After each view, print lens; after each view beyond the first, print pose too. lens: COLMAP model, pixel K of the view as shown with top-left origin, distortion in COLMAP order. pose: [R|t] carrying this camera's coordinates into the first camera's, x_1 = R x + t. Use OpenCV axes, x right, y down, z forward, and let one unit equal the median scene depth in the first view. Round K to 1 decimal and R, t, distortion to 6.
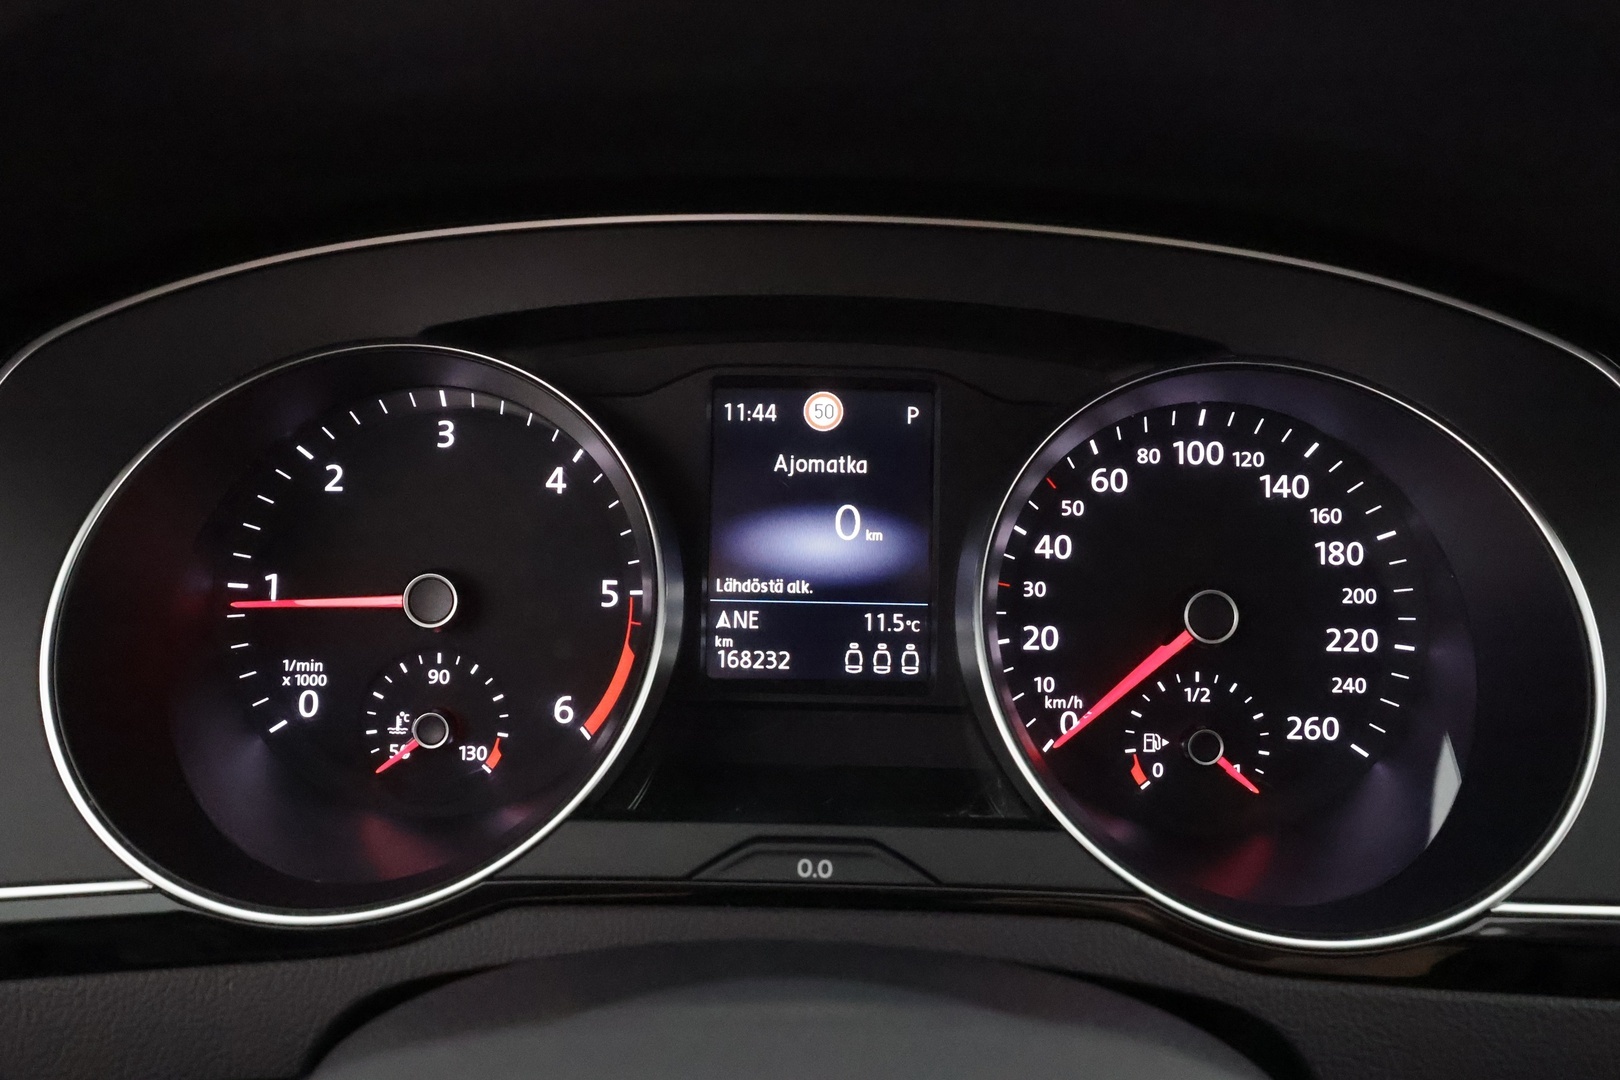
lens RADIAL K [[1305.8, 0, 817.7], [0, 1305.8, 550.2], [0, 0, 1]] dist [-0.006412, 0.000611]
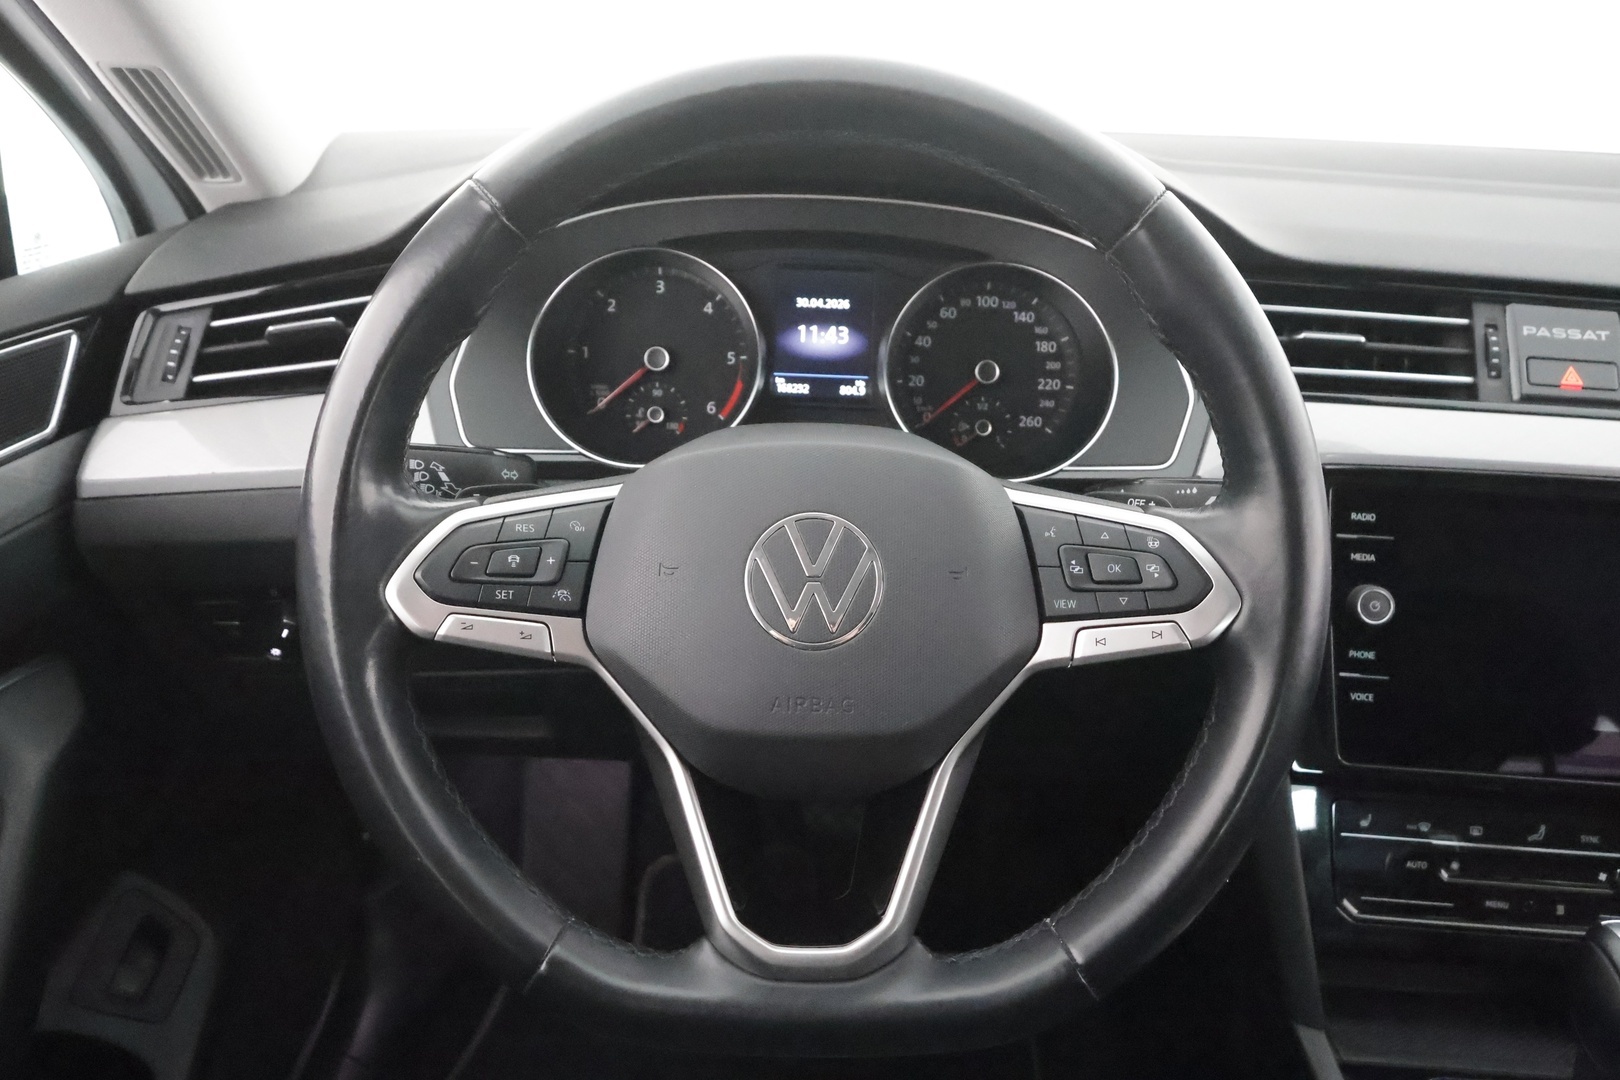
lens RADIAL K [[1221.2, 0, 817.1], [0, 1221.2, 545.0], [0, 0, 1]] dist [-0.012978, 0.005360]
pose [[0.999790, 0.018405, 0.009045, -0.020743], [-0.019345, 0.992829, 0.117964, 0.104550], [-0.006809, -0.118115, 0.992977, -1.197552]]
